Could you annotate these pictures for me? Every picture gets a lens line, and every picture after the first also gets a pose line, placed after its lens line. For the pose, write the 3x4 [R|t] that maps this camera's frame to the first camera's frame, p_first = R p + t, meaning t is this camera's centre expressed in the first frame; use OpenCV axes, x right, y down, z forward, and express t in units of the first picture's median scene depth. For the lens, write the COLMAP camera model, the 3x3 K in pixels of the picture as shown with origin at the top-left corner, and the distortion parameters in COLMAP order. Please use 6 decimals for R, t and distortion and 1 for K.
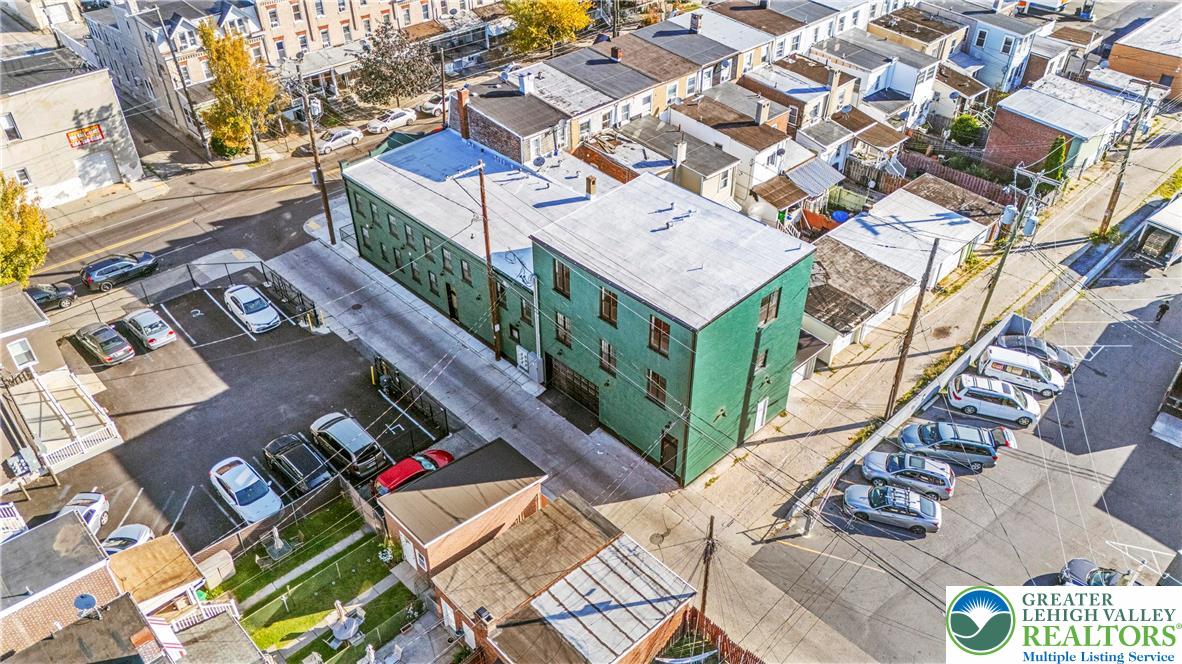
lens RADIAL K [[866.5, 0, 595.2], [0, 866.5, 333.6], [0, 0, 1]] dist [0.076438, -0.066525]
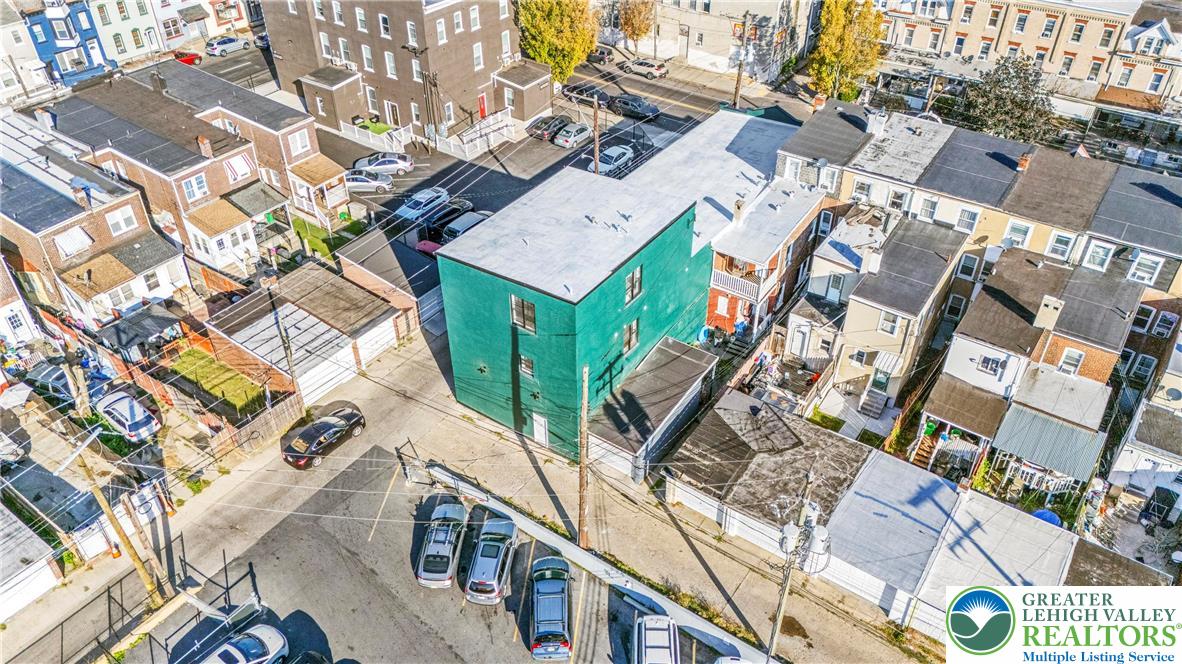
lens RADIAL K [[866.5, 0, 595.2], [0, 866.5, 333.6], [0, 0, 1]] dist [0.076438, -0.066525]
pose [[0.194002, 0.602369, -0.774284, 0.671831], [-0.593752, 0.700393, 0.396116, -0.306869], [0.780911, 0.382885, 0.493536, 0.386333]]
